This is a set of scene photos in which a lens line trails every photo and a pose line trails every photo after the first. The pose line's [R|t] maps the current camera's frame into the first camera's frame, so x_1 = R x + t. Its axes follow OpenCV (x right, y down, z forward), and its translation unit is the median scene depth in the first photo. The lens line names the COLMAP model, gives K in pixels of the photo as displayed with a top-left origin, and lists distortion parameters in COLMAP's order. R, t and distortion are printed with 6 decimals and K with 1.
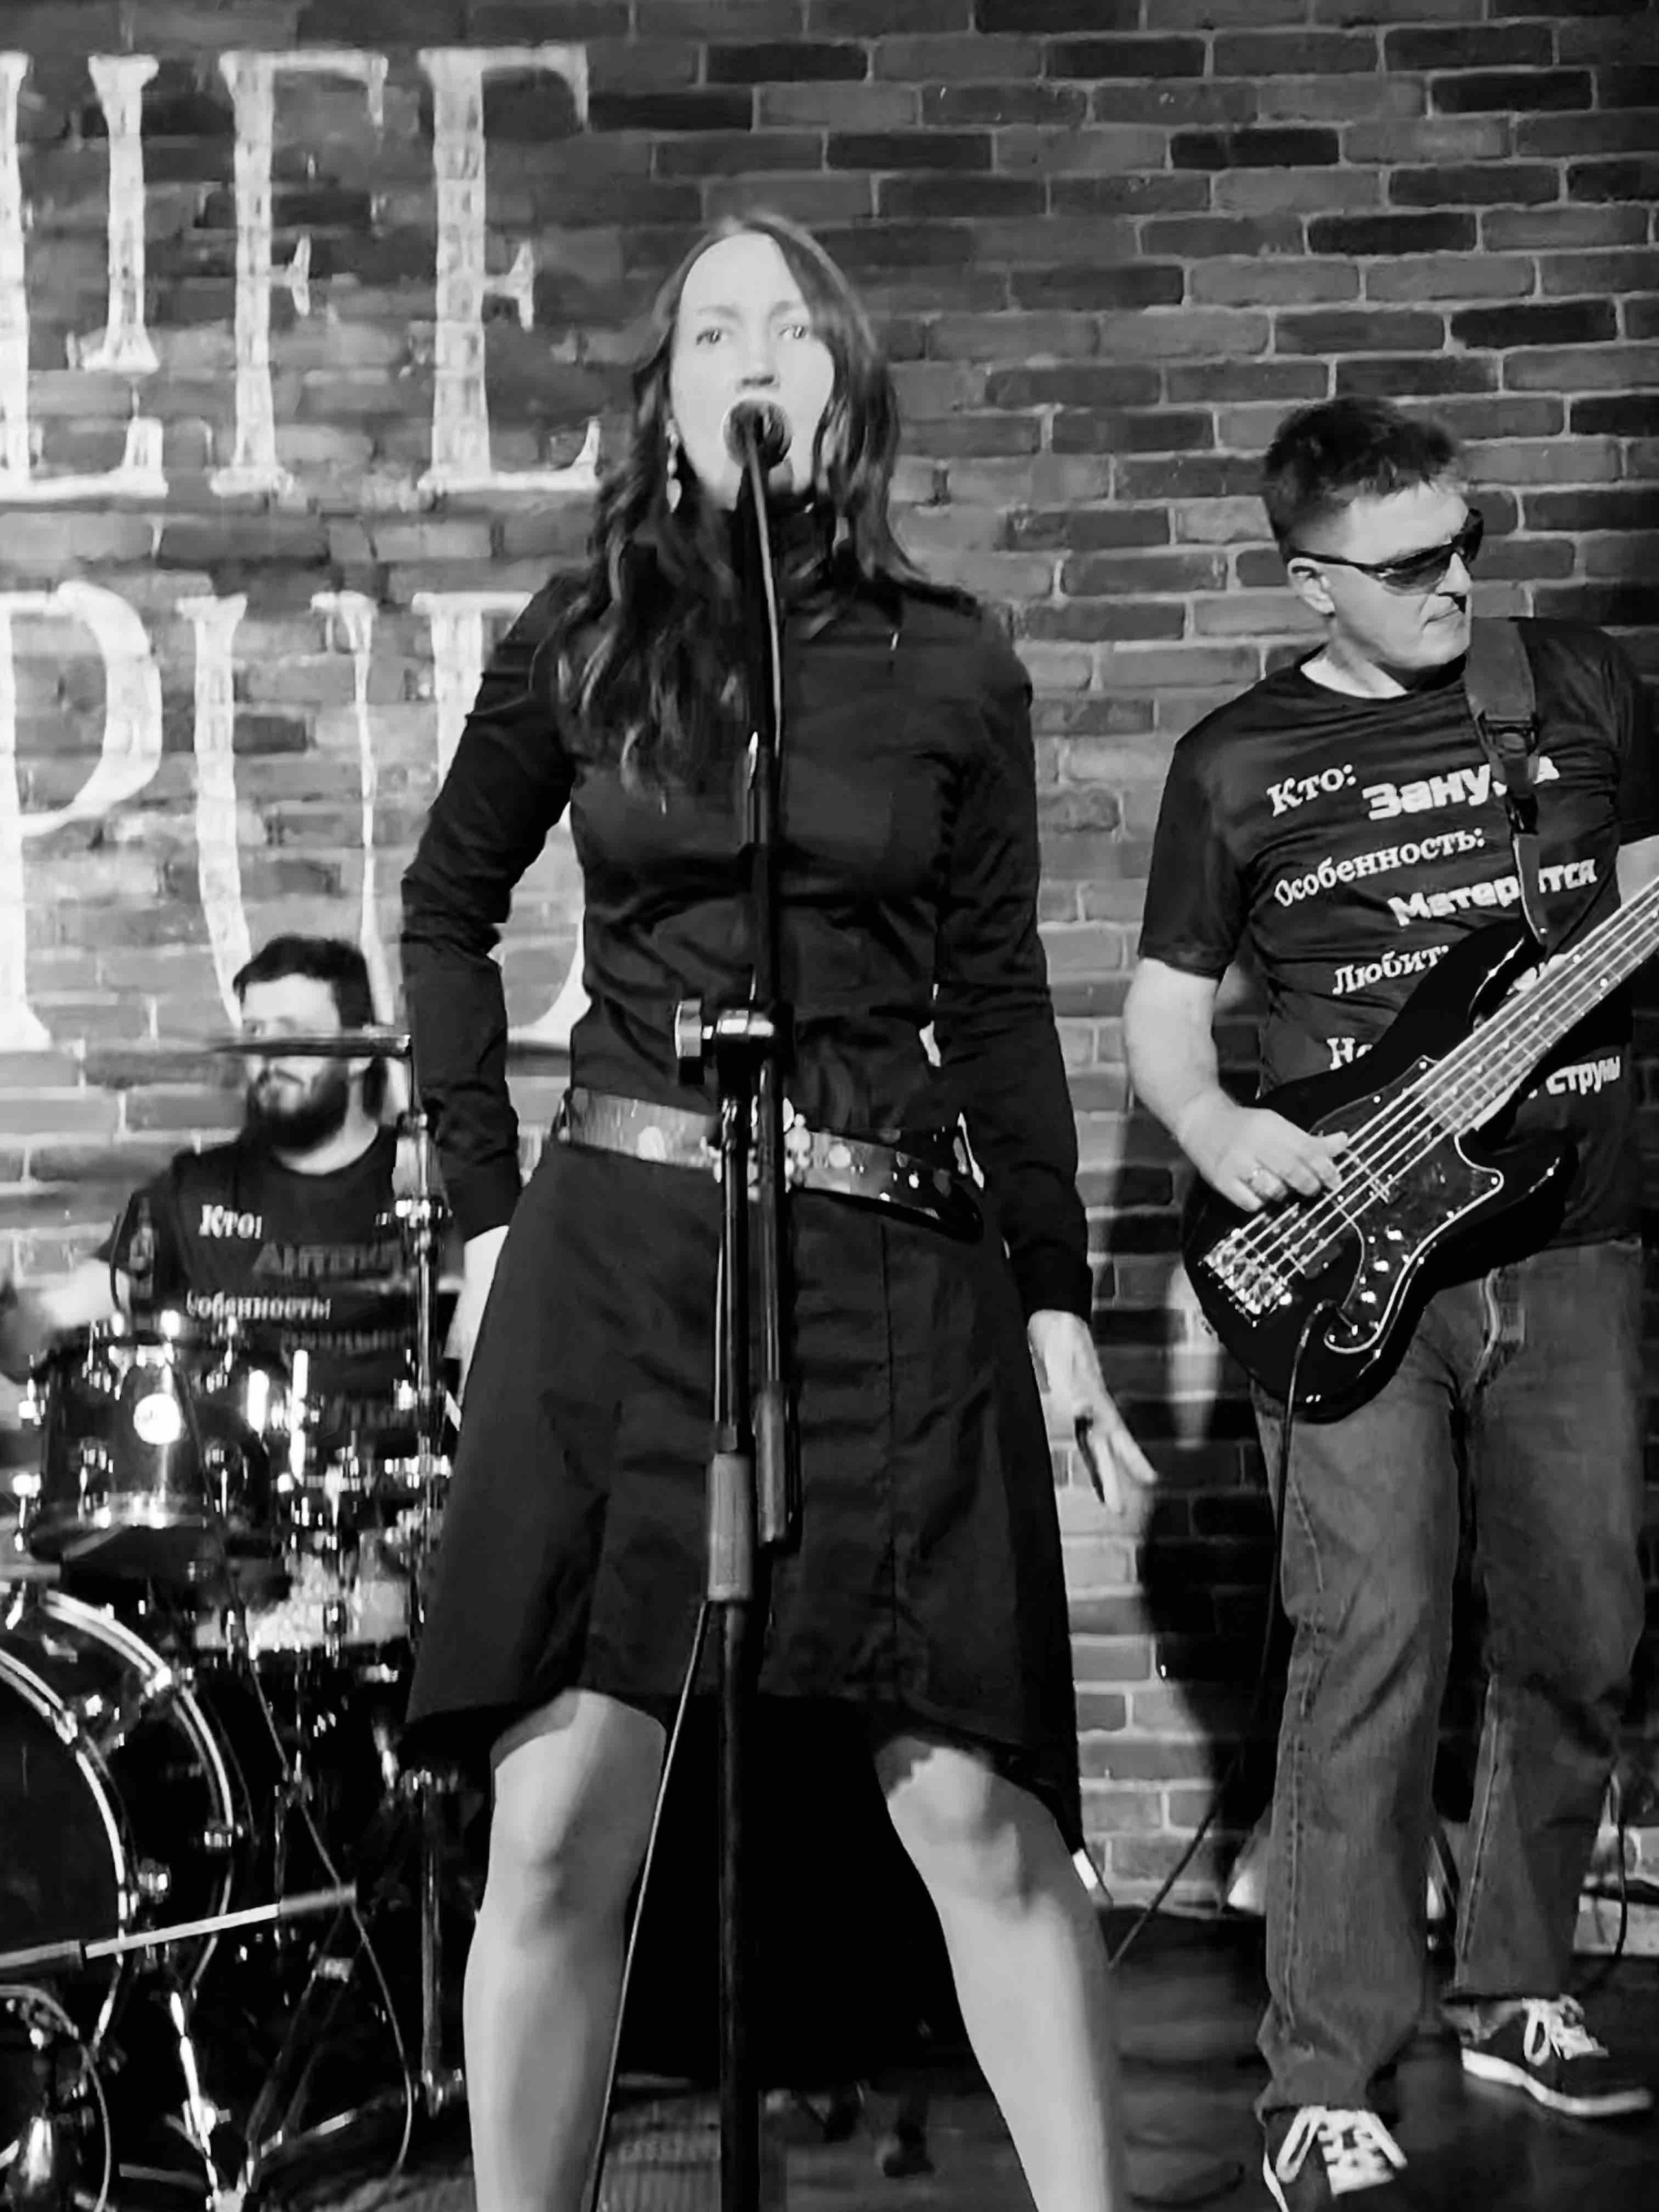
lens RADIAL K [[3448.3, 0, 621.3], [0, 3448.3, 1139.5], [0, 0, 1]] dist [0.179990, -0.421891]
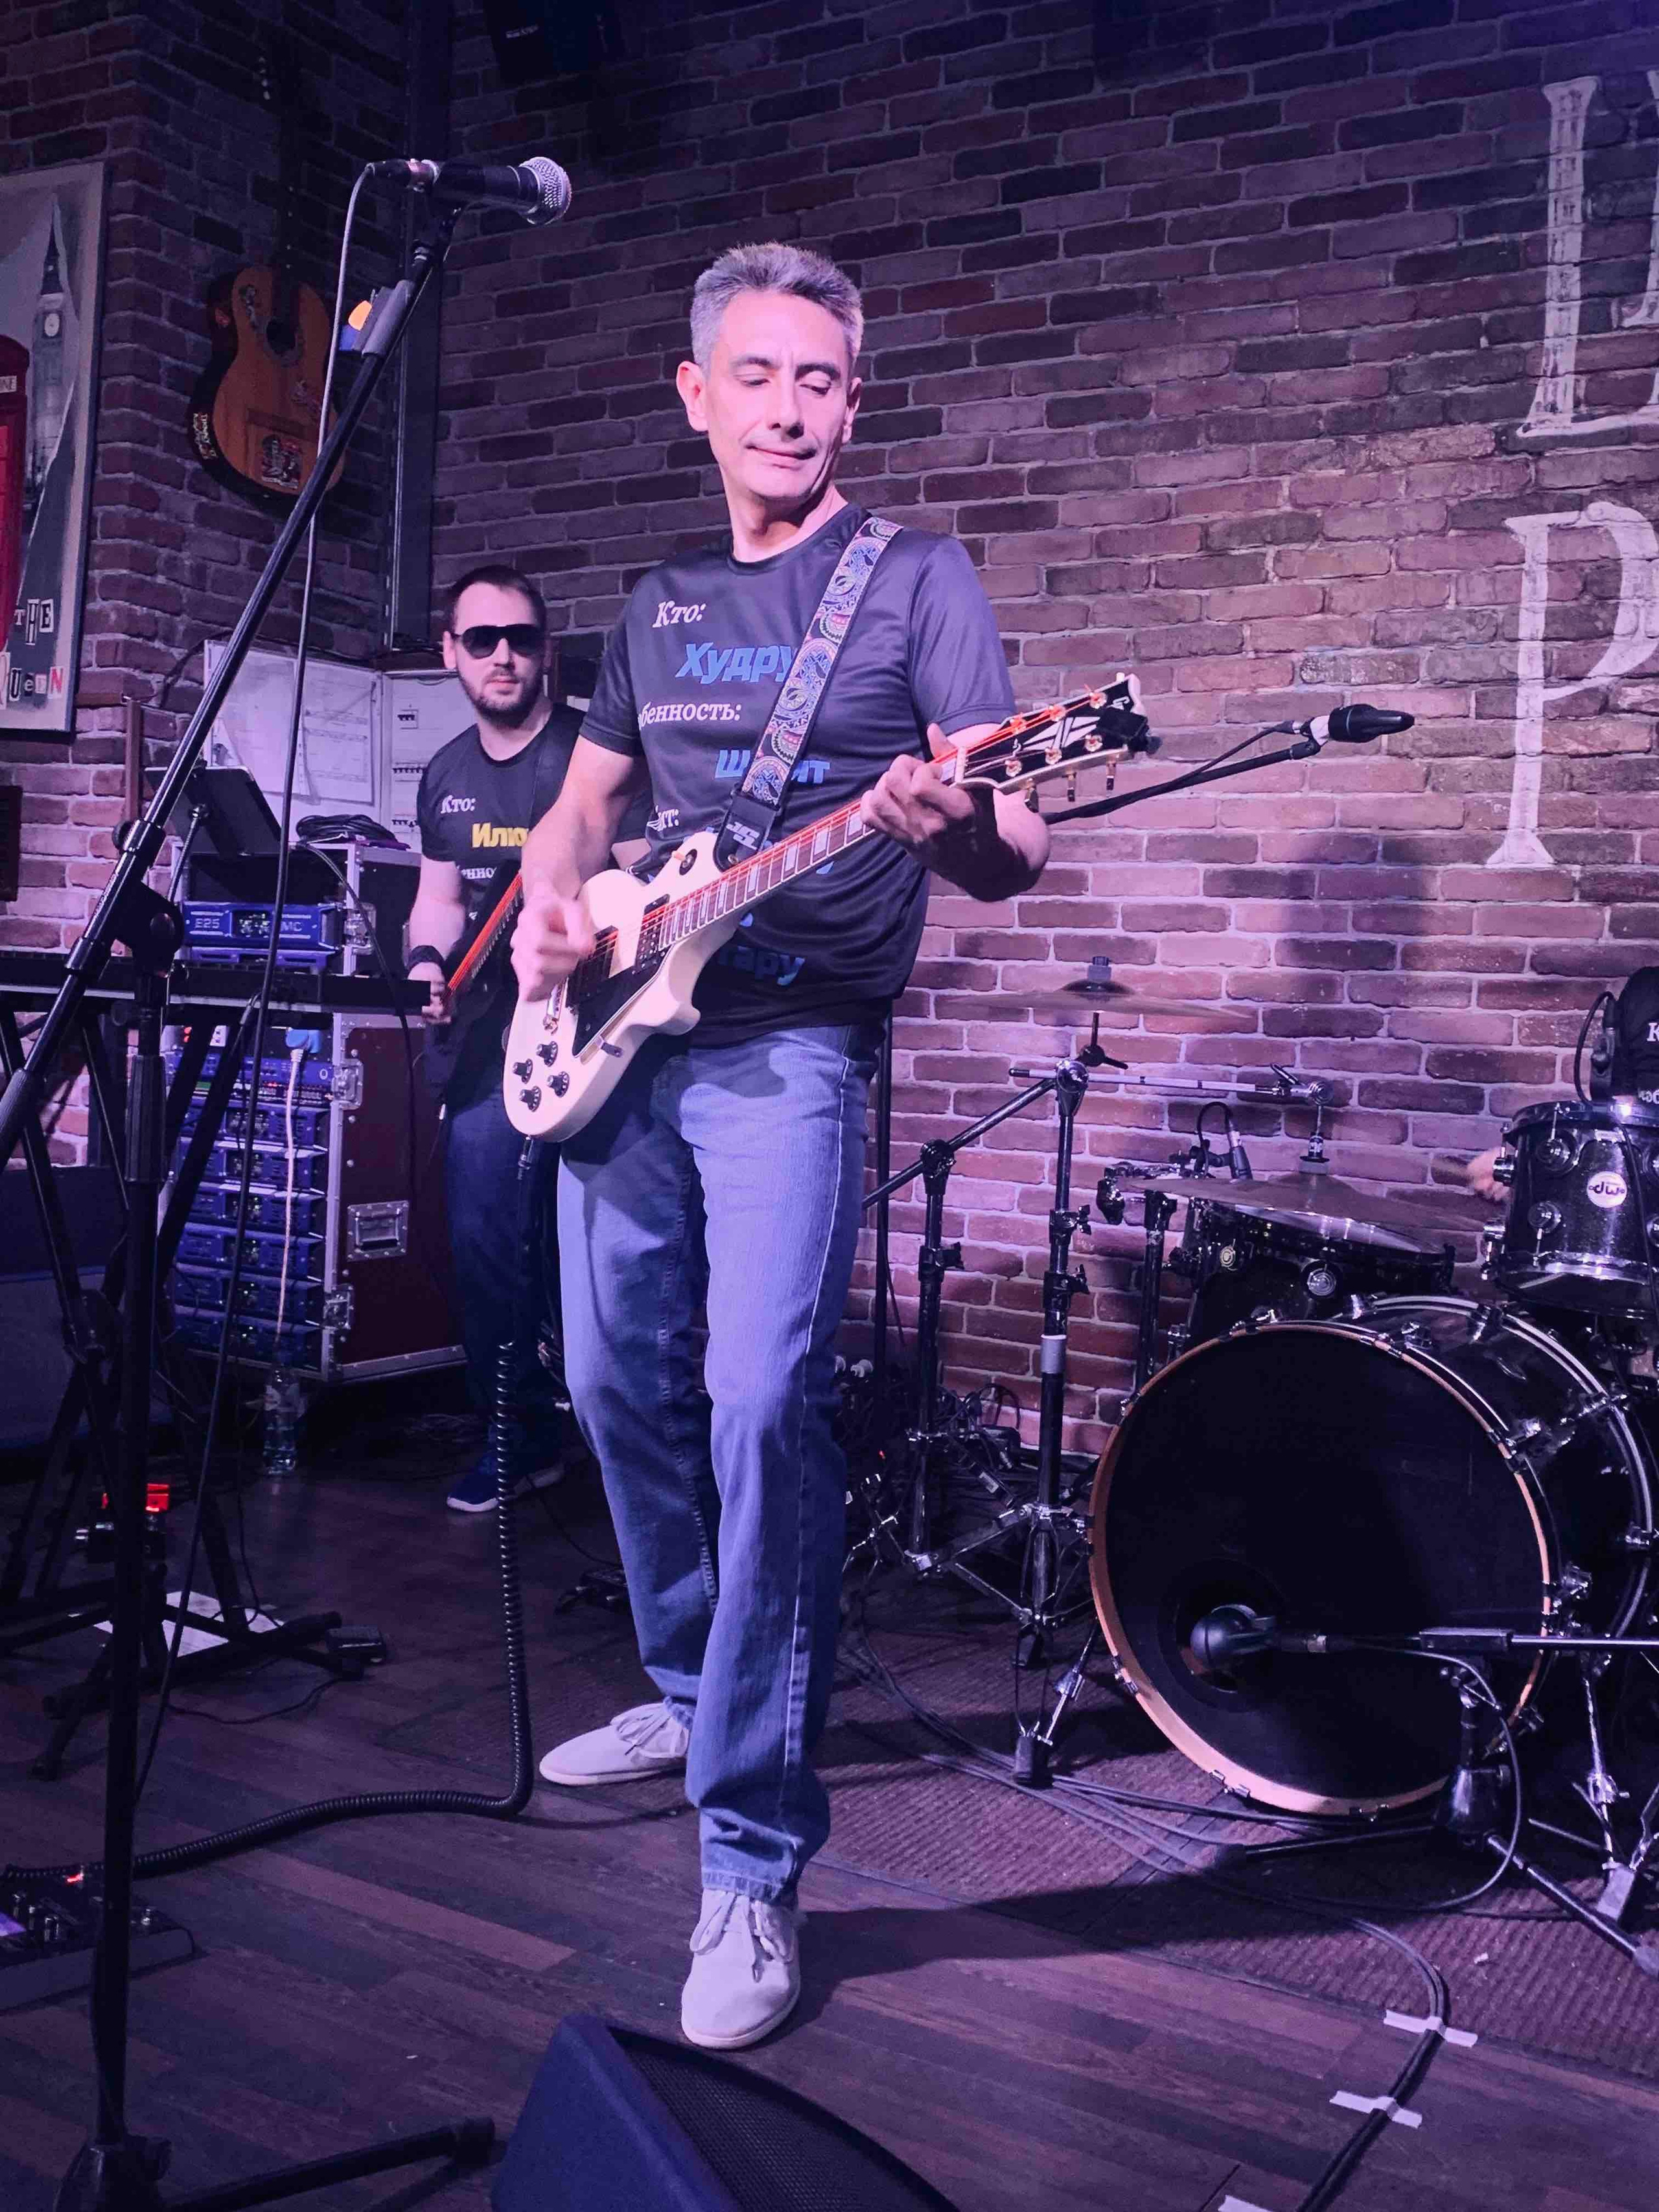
lens RADIAL K [[2086.1, 0, 861.8], [0, 2086.1, 1099.3], [0, 0, 1]] dist [0.098446, -0.199659]
pose [[0.878914, 0.080315, -0.470170, -0.014803], [-0.031462, 0.993337, 0.110870, -0.019760], [0.475942, -0.082653, 0.875584, 0.177270]]
